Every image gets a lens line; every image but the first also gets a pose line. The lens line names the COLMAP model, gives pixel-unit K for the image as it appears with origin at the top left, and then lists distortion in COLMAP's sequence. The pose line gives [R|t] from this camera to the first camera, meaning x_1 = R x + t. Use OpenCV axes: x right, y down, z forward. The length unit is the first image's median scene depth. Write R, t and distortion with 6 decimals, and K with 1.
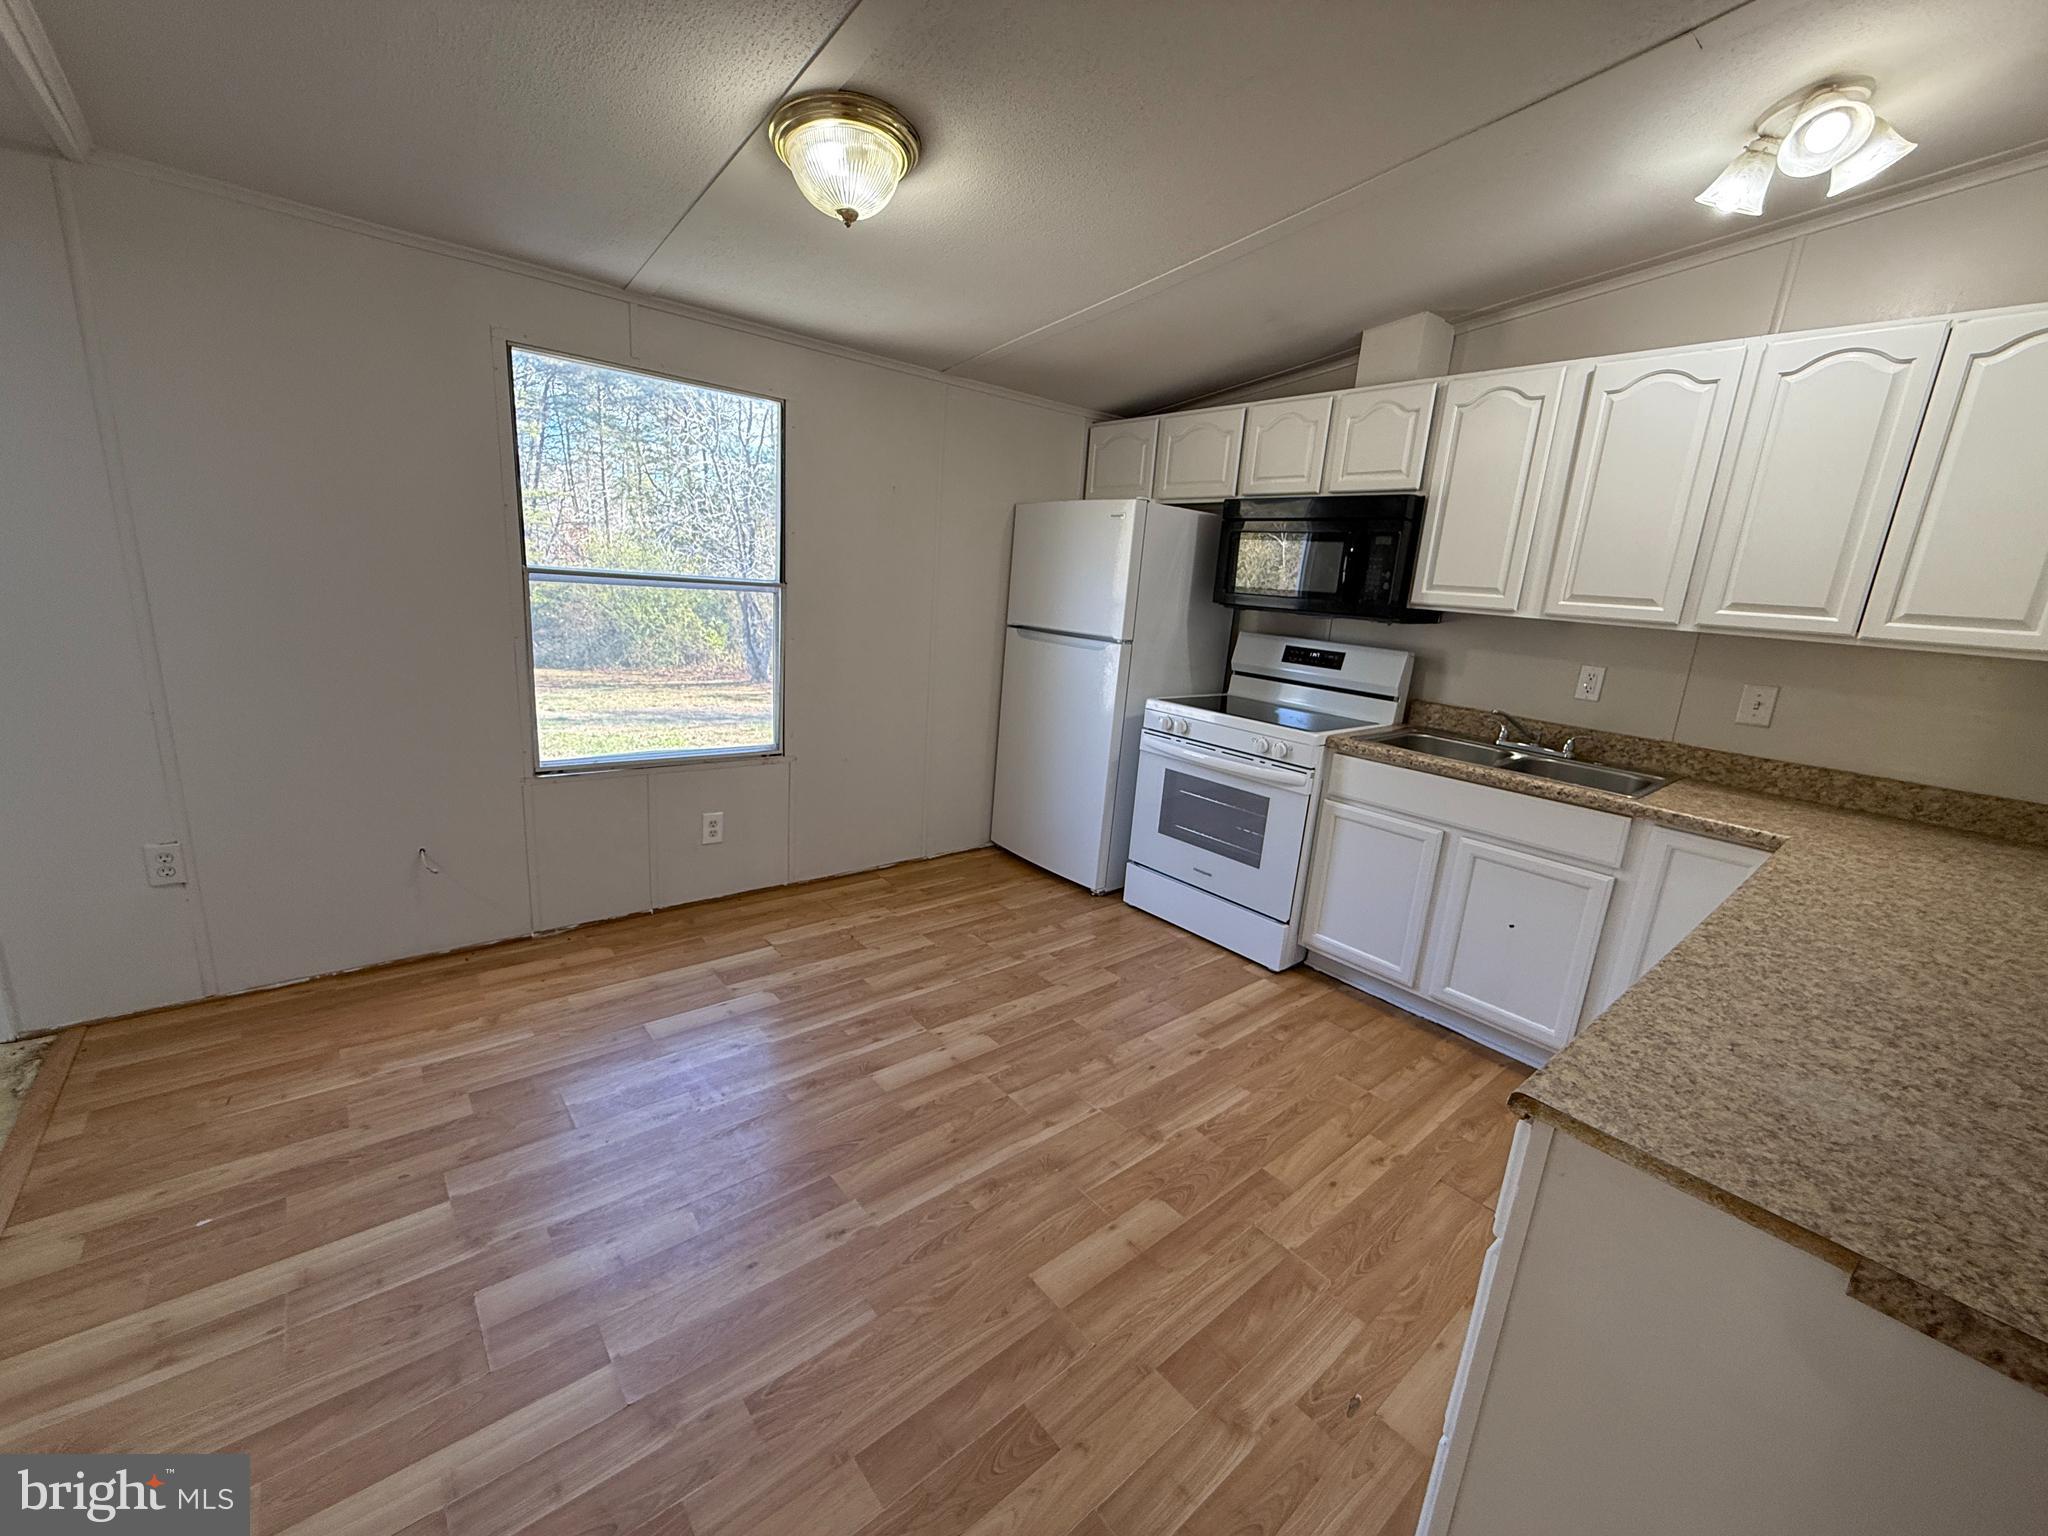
lens RADIAL K [[814.6, 0, 1012.4], [0, 814.6, 770.5], [0, 0, 1]] dist [0.002506, -0.000192]
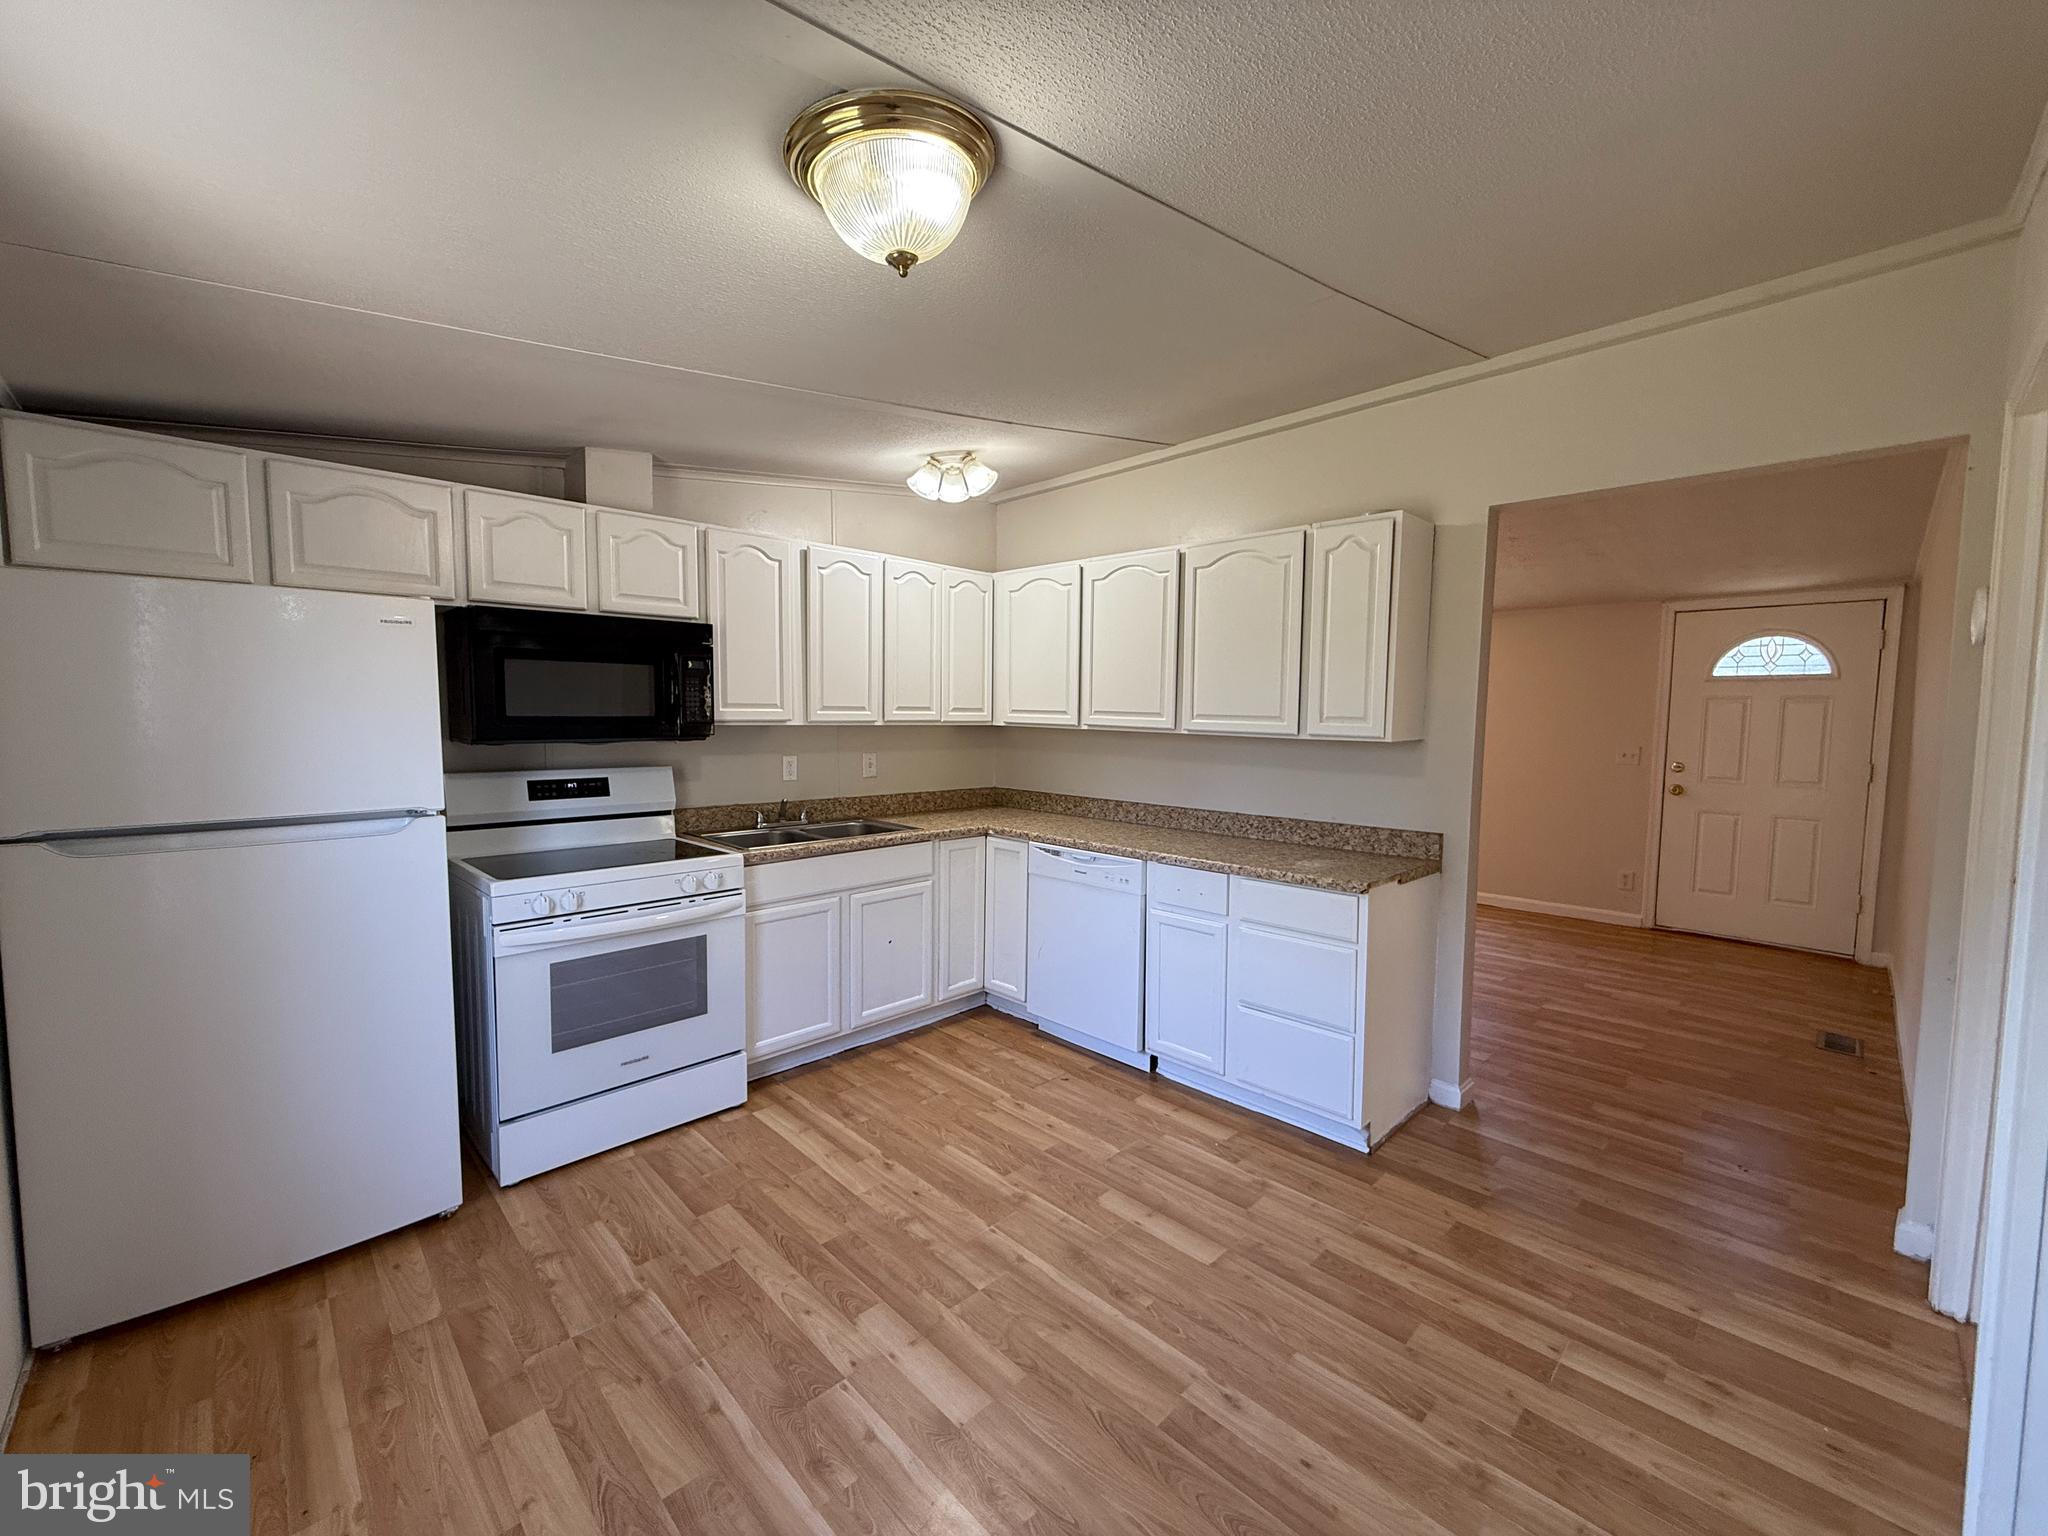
lens RADIAL K [[814.6, 0, 1025.0], [0, 814.6, 770.5], [0, 0, 1]] dist [0.002506, -0.000192]
pose [[-0.076469, -0.138684, 0.987380, -0.647576], [0.226073, 0.962077, 0.152639, -0.220375], [-0.971104, 0.234892, -0.042216, 0.678491]]
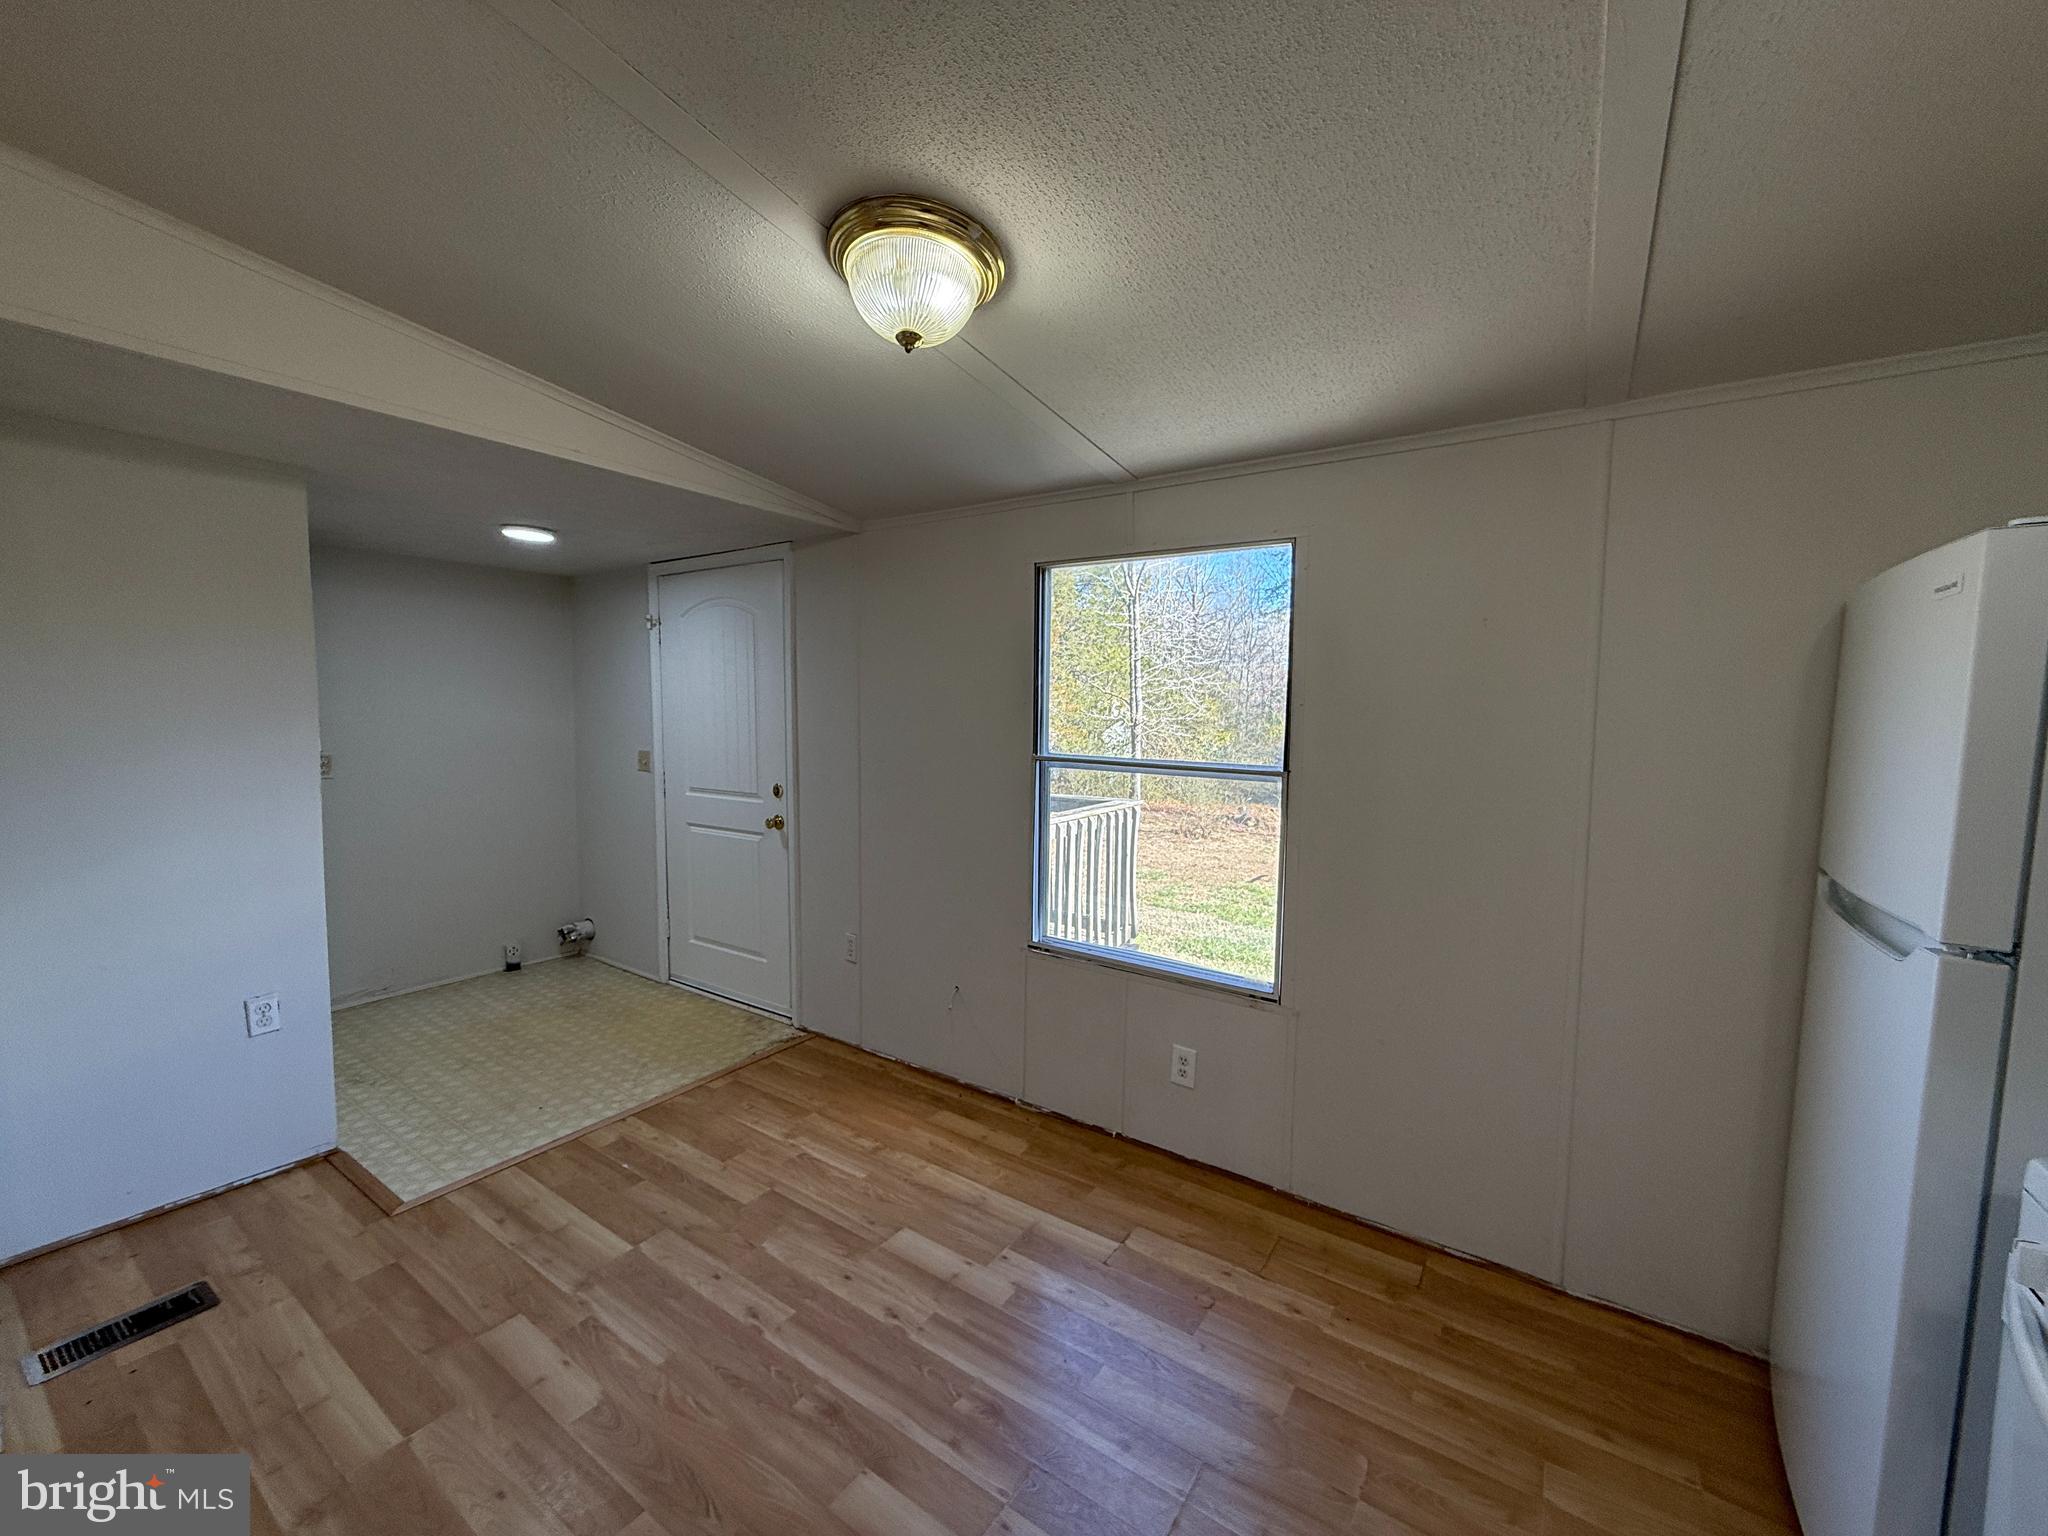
lens RADIAL K [[814.6, 0, 1023.6], [0, 814.6, 779.8], [0, 0, 1]] dist [0.002506, -0.000192]
pose [[0.275681, 0.013940, -0.961148, 0.413930], [-0.220391, 0.974176, -0.049084, -0.150516], [0.935643, 0.225360, 0.271634, 0.651754]]
